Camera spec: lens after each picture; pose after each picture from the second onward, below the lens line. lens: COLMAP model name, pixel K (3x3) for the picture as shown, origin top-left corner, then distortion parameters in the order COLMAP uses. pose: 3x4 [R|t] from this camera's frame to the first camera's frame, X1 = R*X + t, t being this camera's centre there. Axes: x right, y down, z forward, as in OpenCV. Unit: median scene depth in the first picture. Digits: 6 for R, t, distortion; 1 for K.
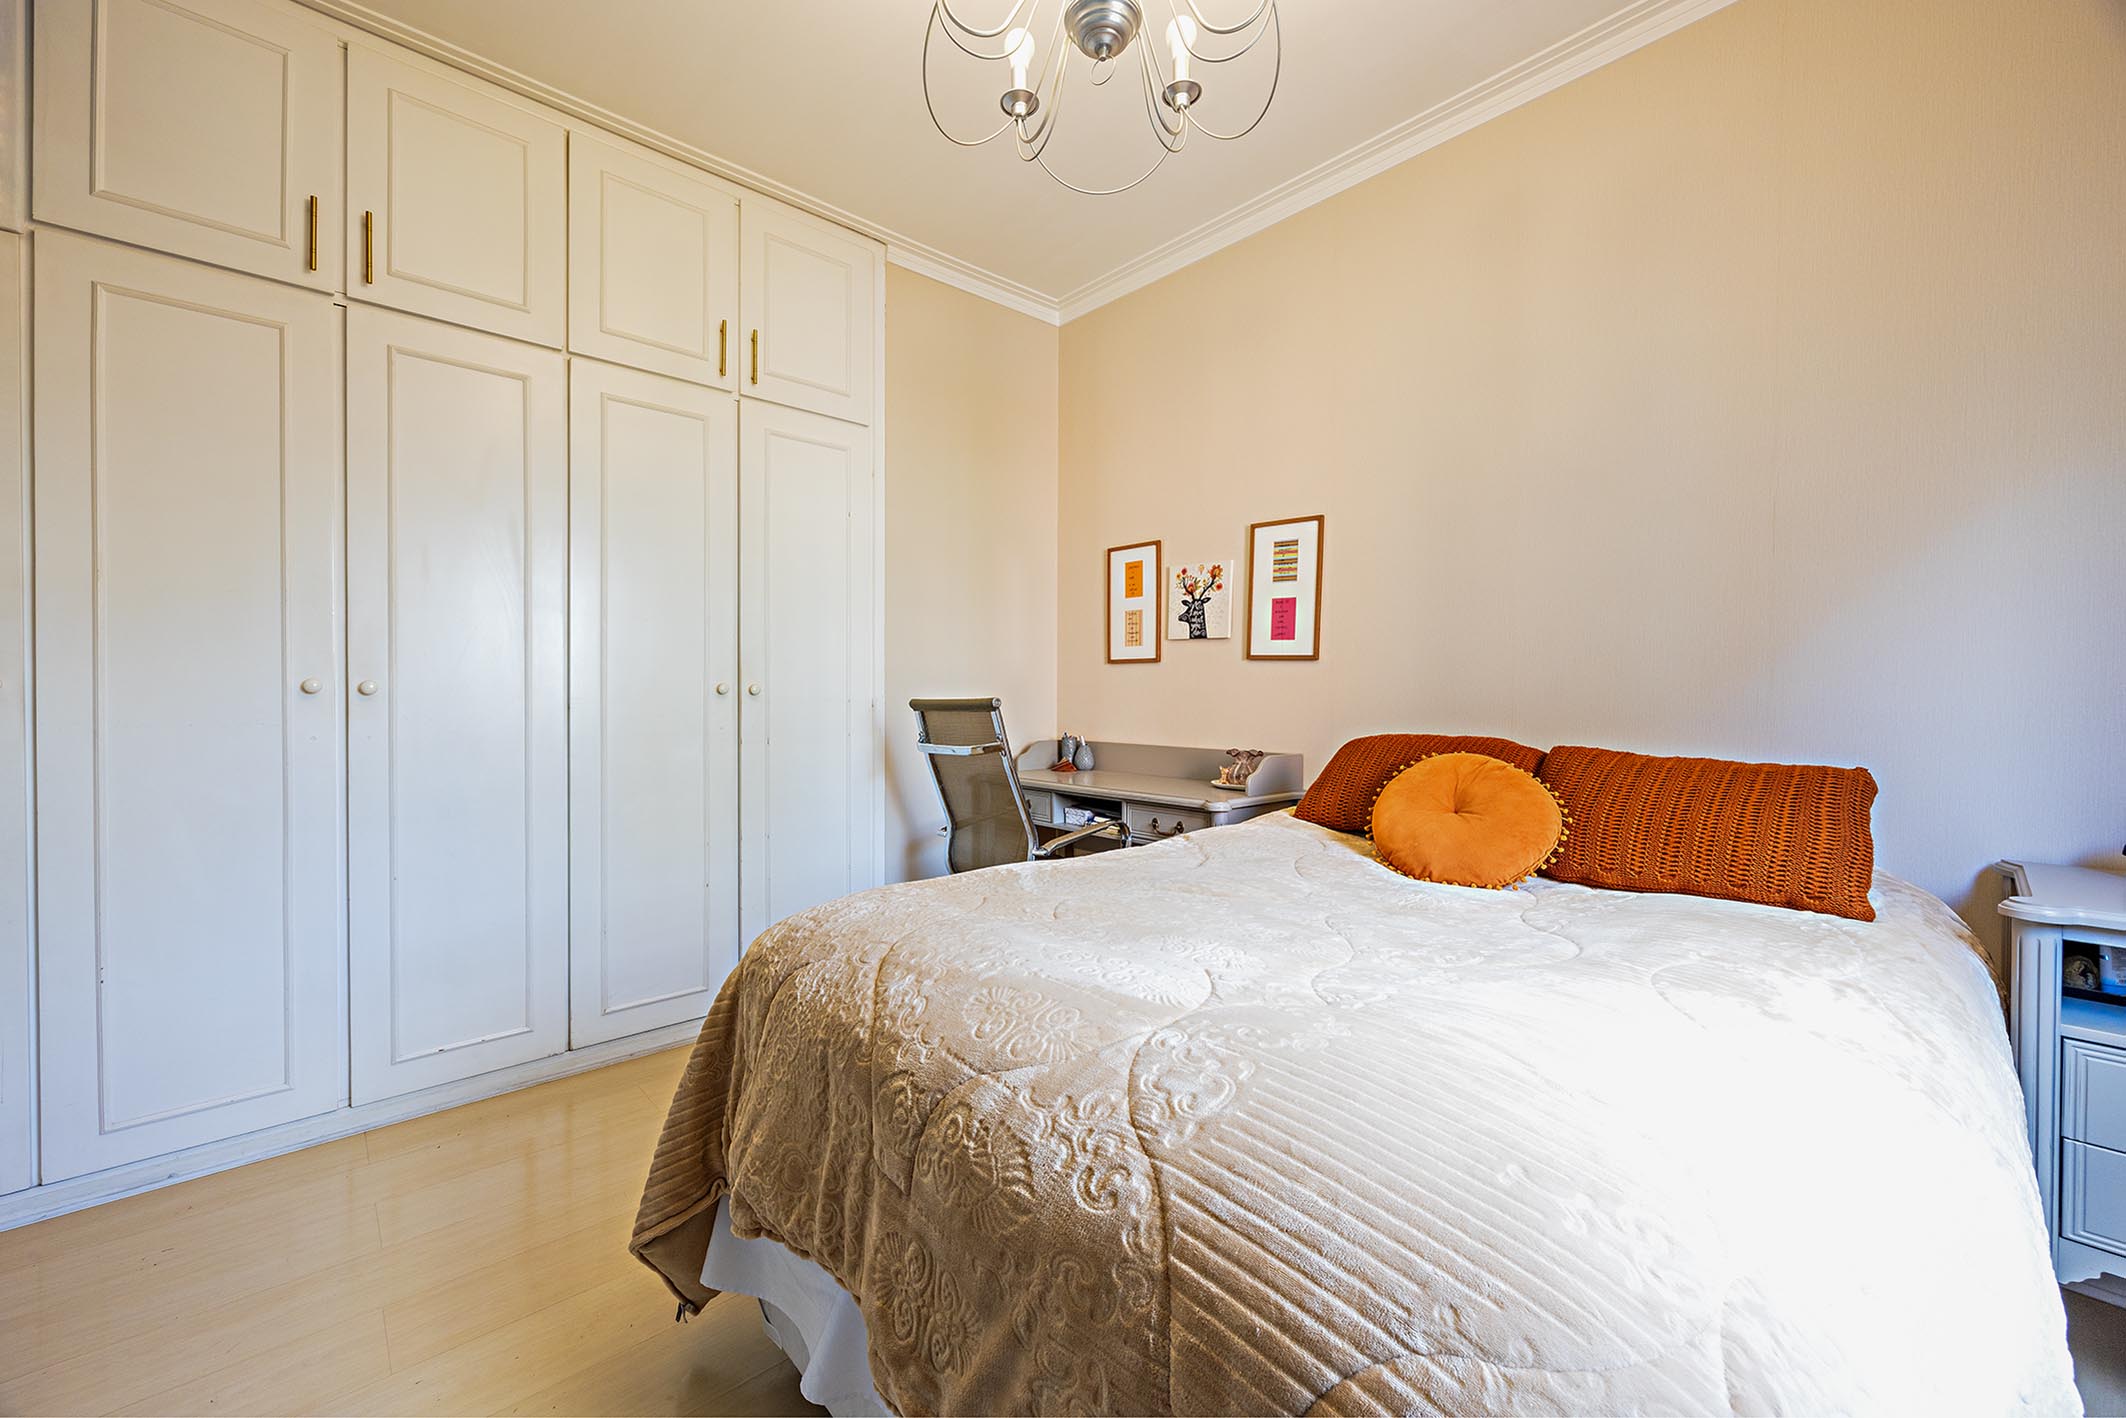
lens RADIAL K [[821.6, 0, 1052.6], [0, 821.6, 696.9], [0, 0, 1]] dist [-0.000313, -0.000158]
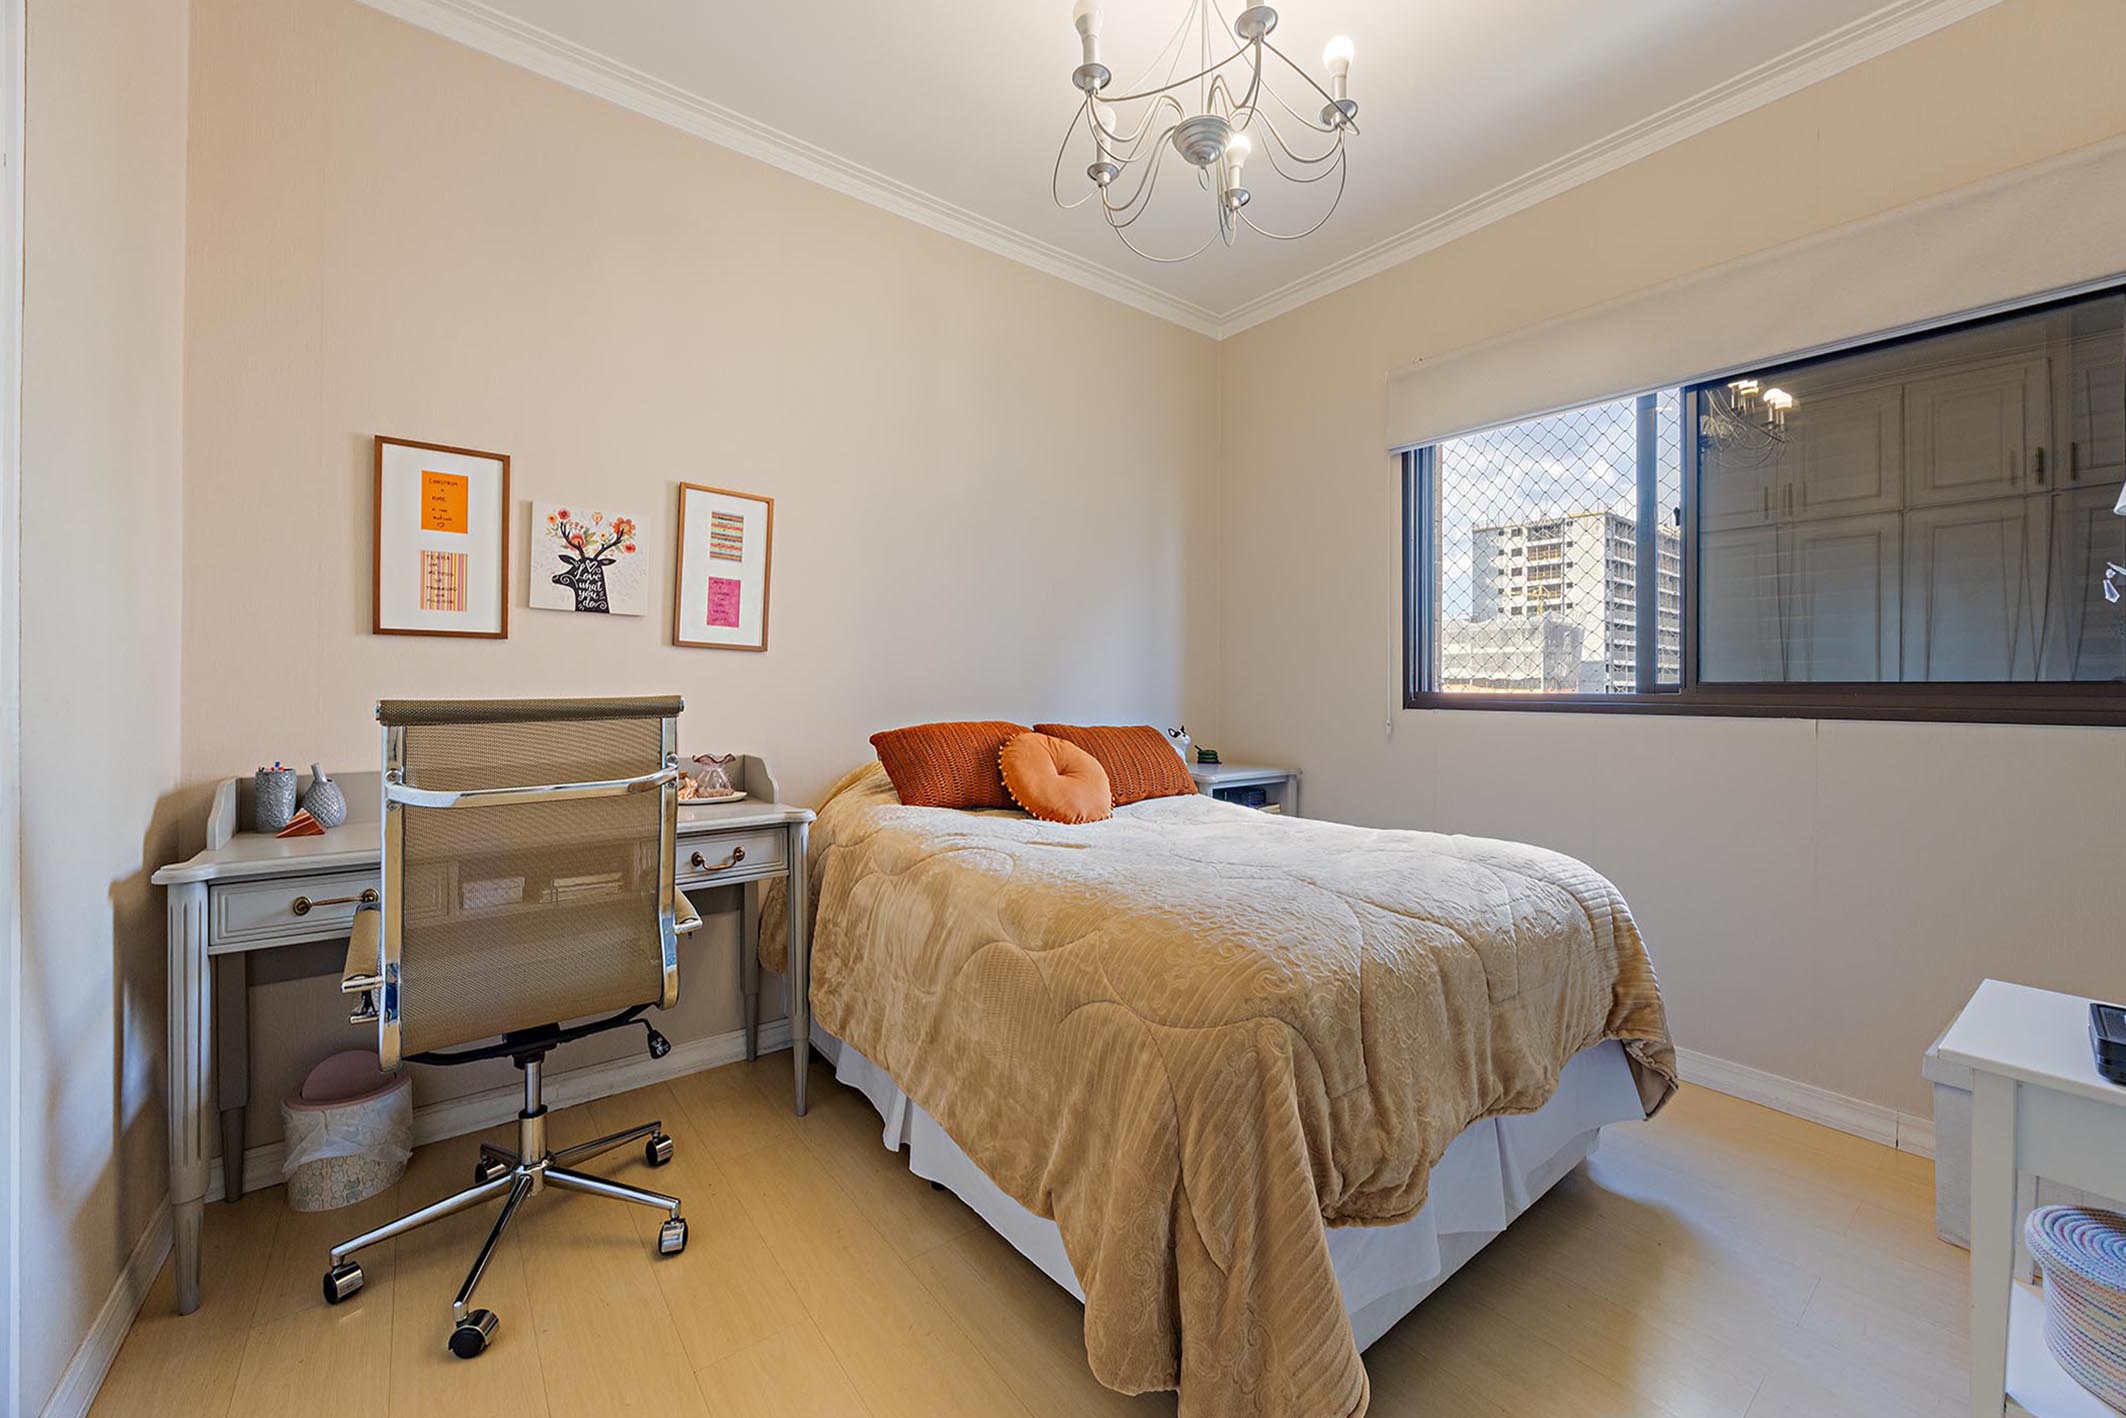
lens RADIAL K [[821.6, 0, 1052.6], [0, 821.6, 696.9], [0, 0, 1]] dist [-0.000313, -0.000158]
pose [[0.090430, -0.010109, 0.995852, -0.529761], [0.000630, 0.999949, 0.010094, -0.002308], [-0.995903, -0.000285, 0.090431, 0.537088]]
